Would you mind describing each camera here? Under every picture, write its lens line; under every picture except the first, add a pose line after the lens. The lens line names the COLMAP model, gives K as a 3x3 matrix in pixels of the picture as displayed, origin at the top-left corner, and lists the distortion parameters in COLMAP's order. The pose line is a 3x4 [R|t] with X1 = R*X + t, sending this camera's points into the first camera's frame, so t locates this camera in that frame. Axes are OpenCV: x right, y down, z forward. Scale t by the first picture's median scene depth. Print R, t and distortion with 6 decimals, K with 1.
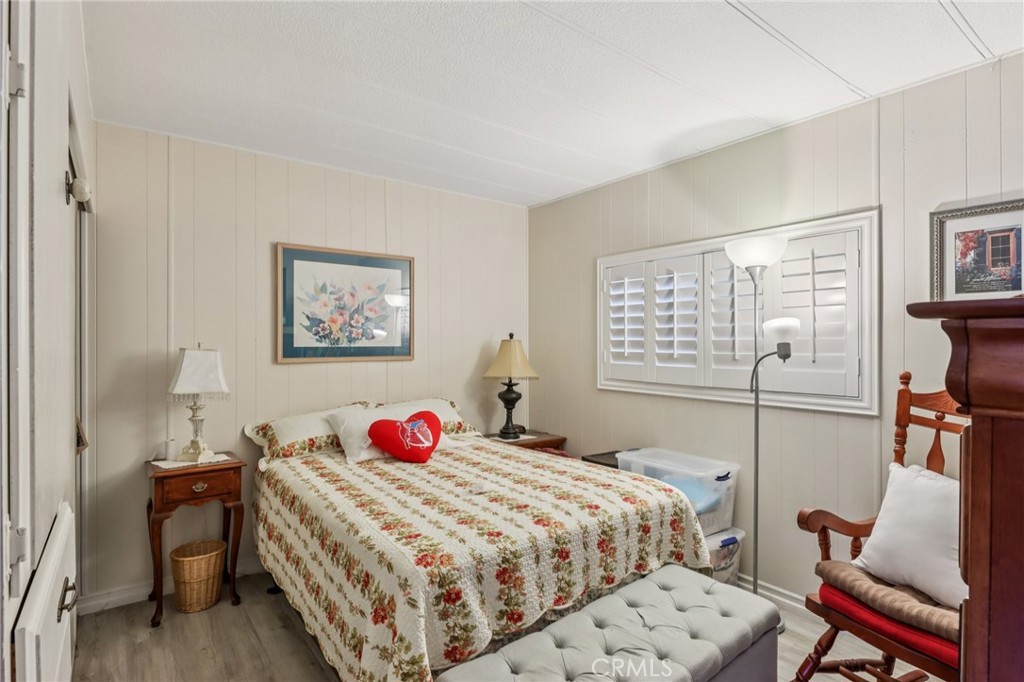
lens RADIAL K [[525.6, 0, 490.3], [0, 525.6, 343.3], [0, 0, 1]] dist [0.000540, -0.001282]
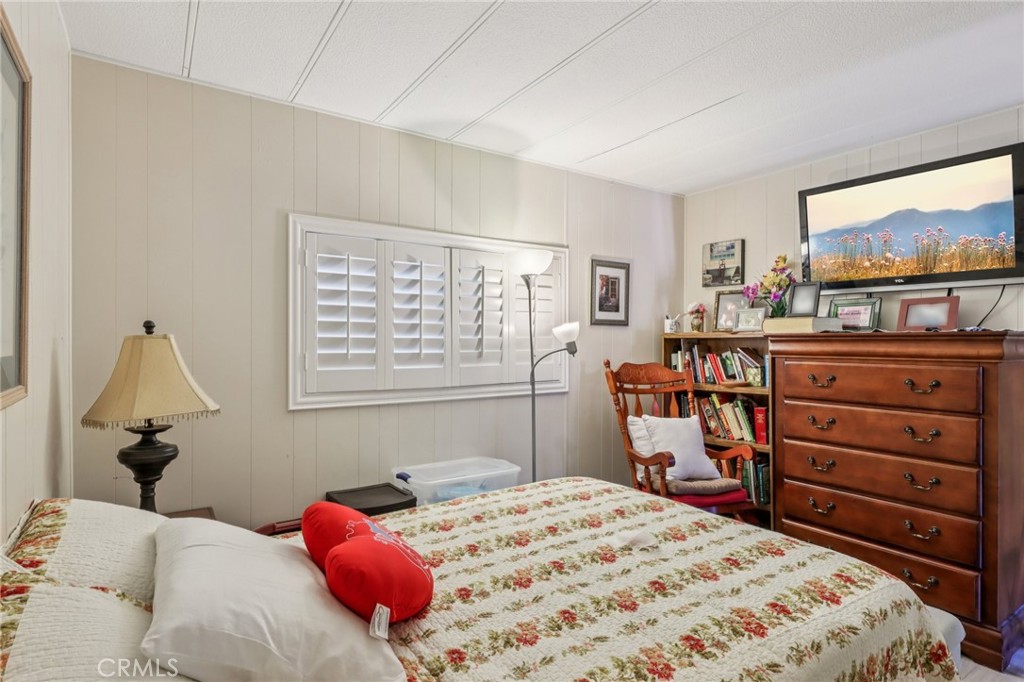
lens RADIAL K [[537.6, 0, 517.0], [0, 537.6, 340.4], [0, 0, 1]] dist [0.000495, -0.000470]
pose [[0.018574, -0.004301, 0.999818, -0.574286], [-0.001460, 0.999990, 0.004329, -0.006361], [-0.999826, -0.001540, 0.018568, 0.859630]]
